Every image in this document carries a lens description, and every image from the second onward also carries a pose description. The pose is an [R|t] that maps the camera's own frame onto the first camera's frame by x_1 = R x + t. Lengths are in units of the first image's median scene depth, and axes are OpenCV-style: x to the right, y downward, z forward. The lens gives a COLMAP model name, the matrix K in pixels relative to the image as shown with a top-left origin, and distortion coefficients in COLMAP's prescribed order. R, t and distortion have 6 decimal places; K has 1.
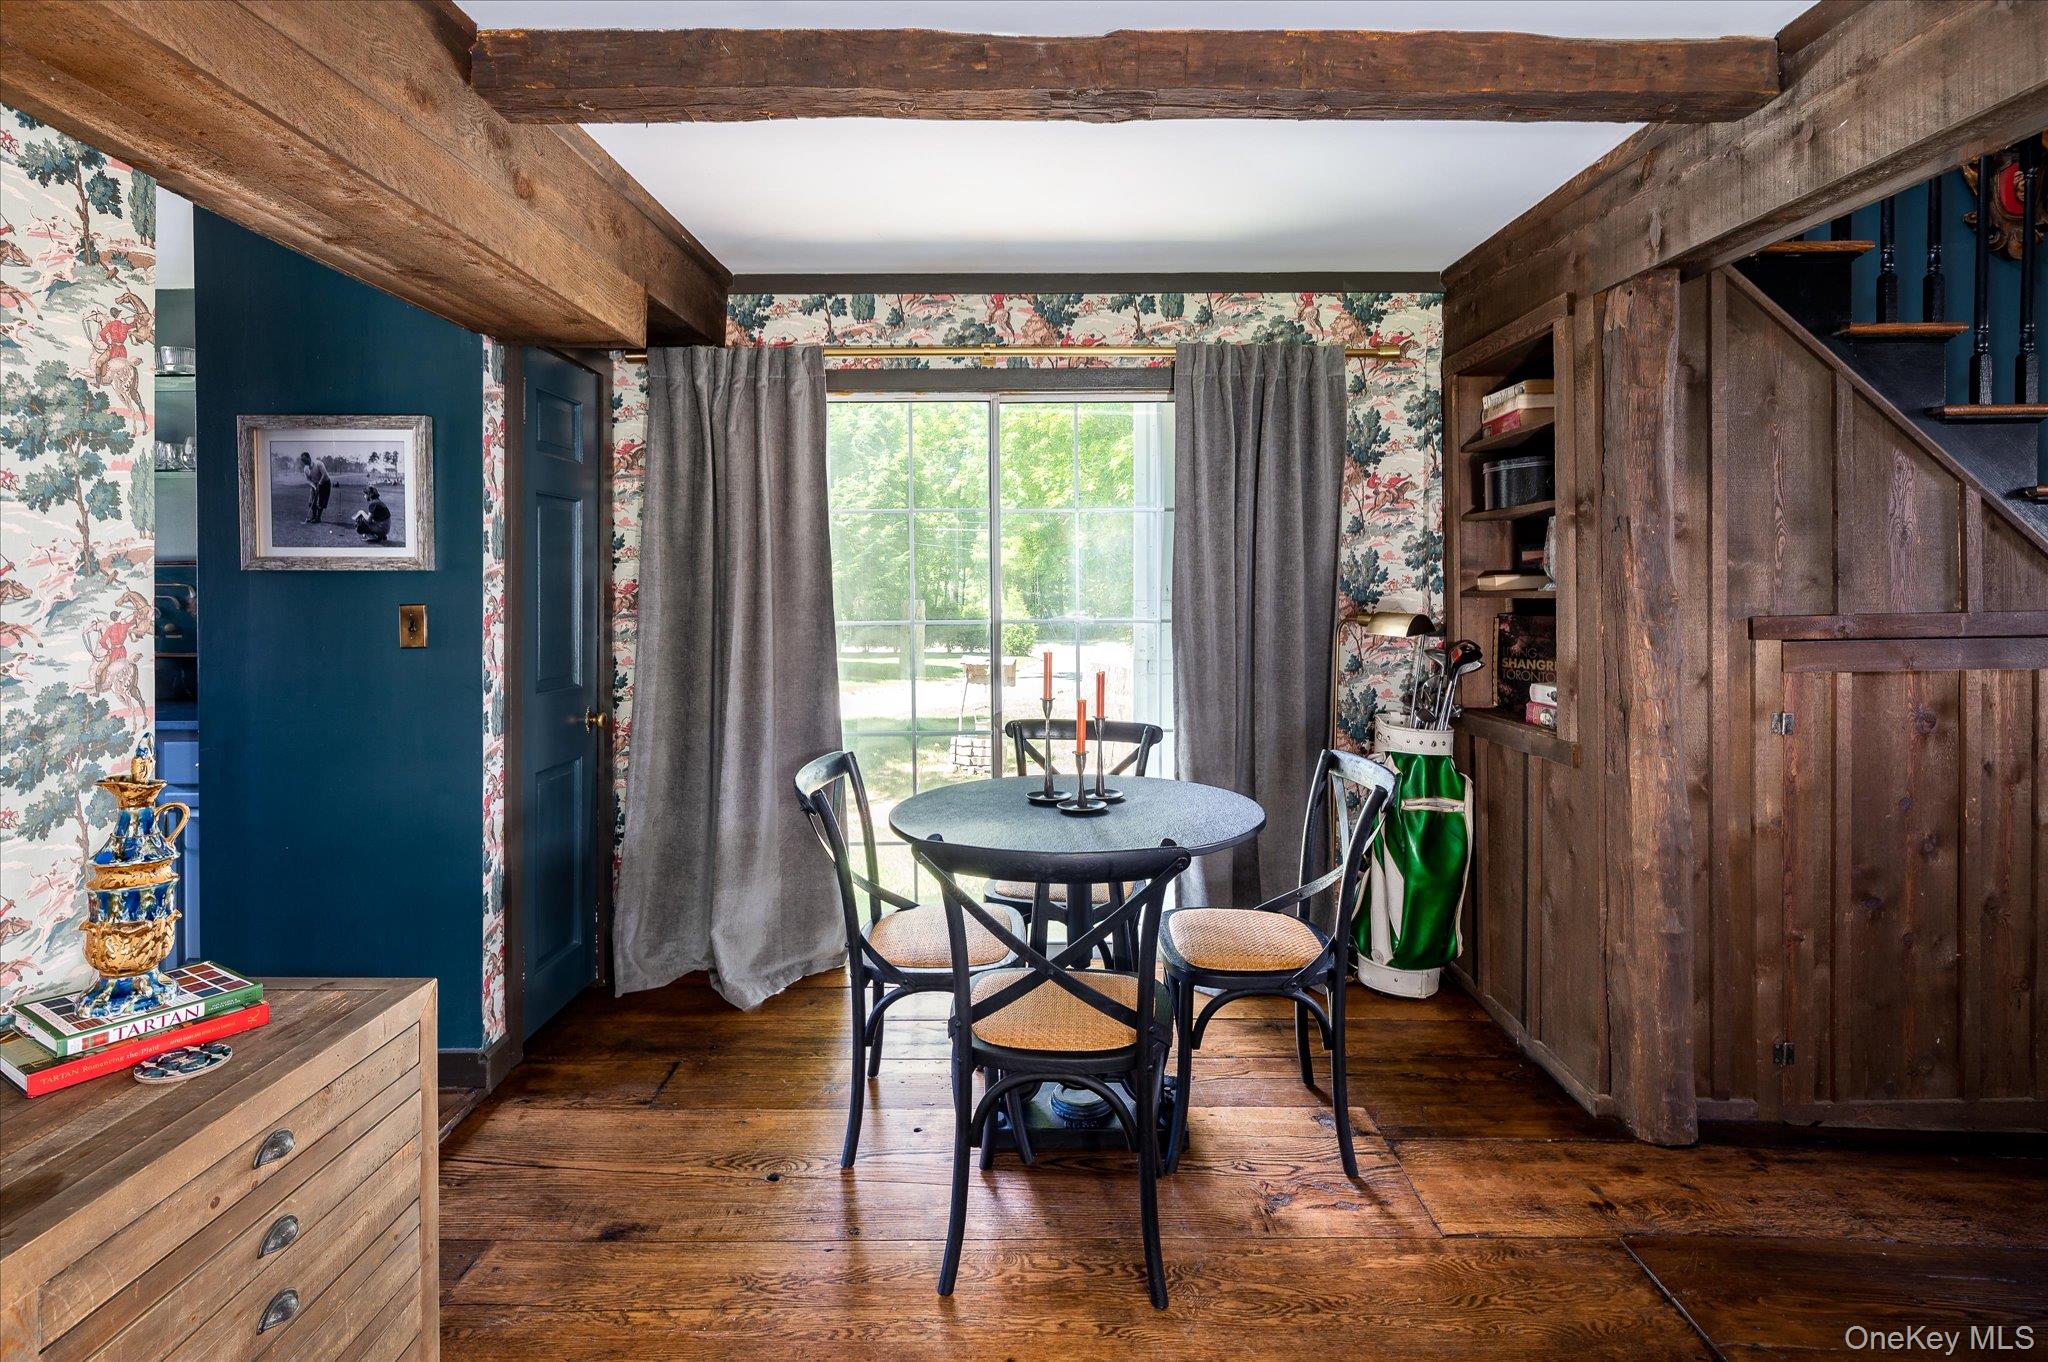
lens RADIAL K [[1023.0, 0, 1027.2], [0, 1023.0, 587.2], [0, 0, 1]] dist [-0.001148, 0.000101]
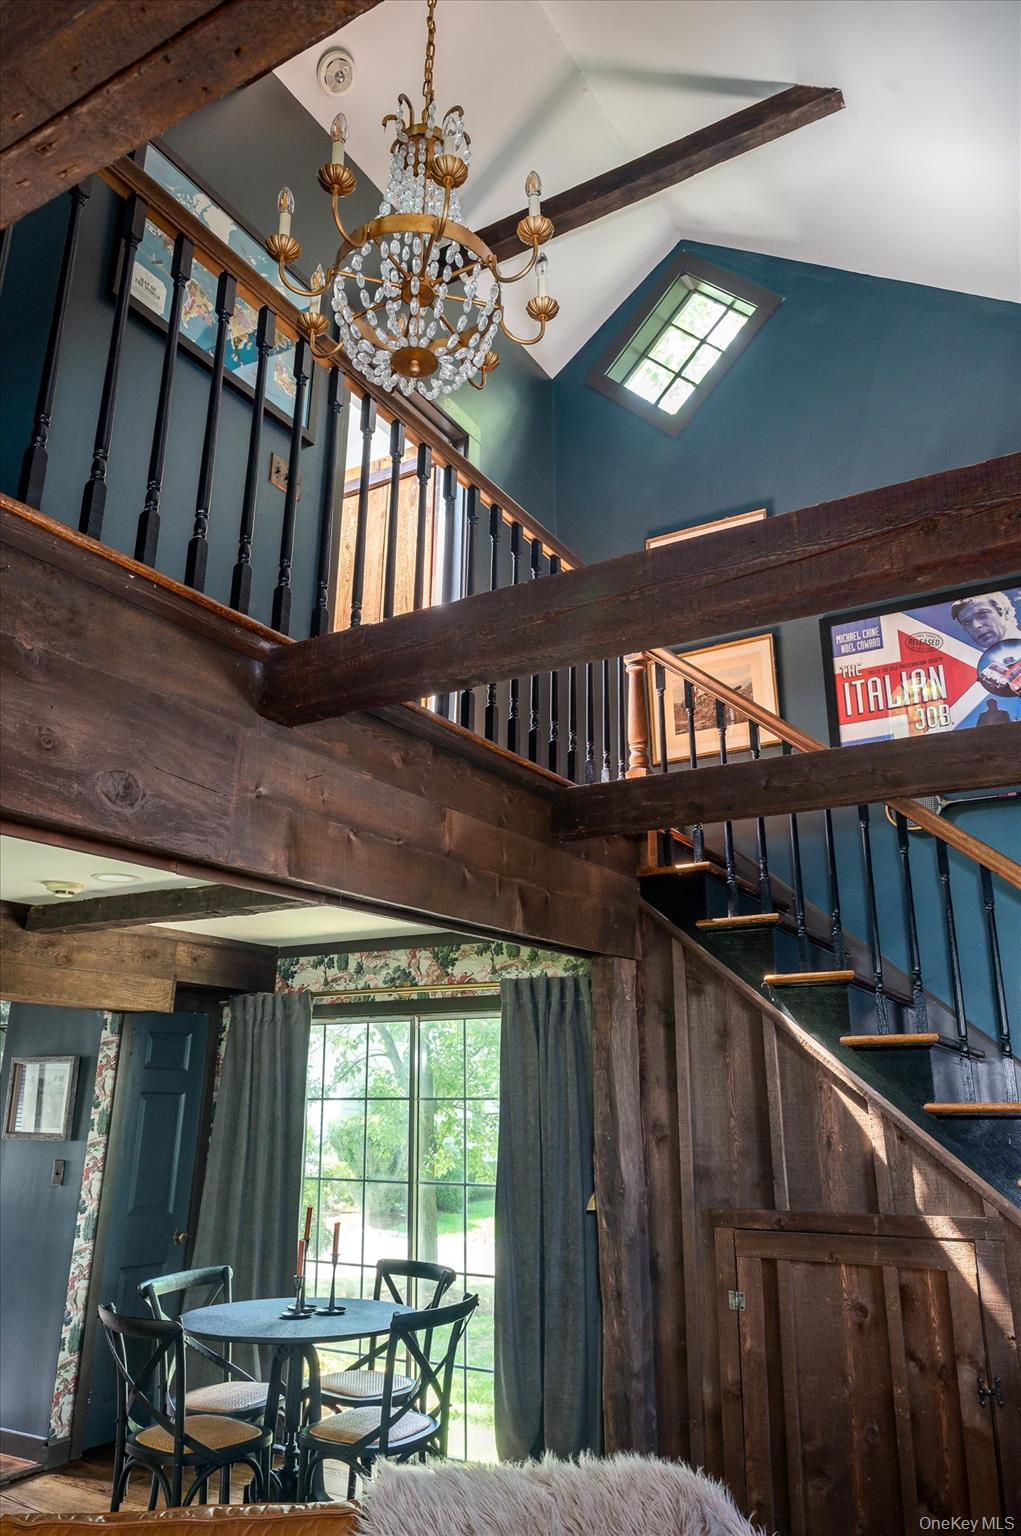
lens RADIAL K [[1074.9, 0, 510.5], [0, 1074.9, 768.0], [0, 0, 1]] dist [0.002231, 0.002701]
pose [[0.859602, -0.144167, -0.490204, 0.906201], [-0.013435, 0.952663, -0.303732, -0.061575], [0.510787, 0.267675, 0.816974, -0.288121]]
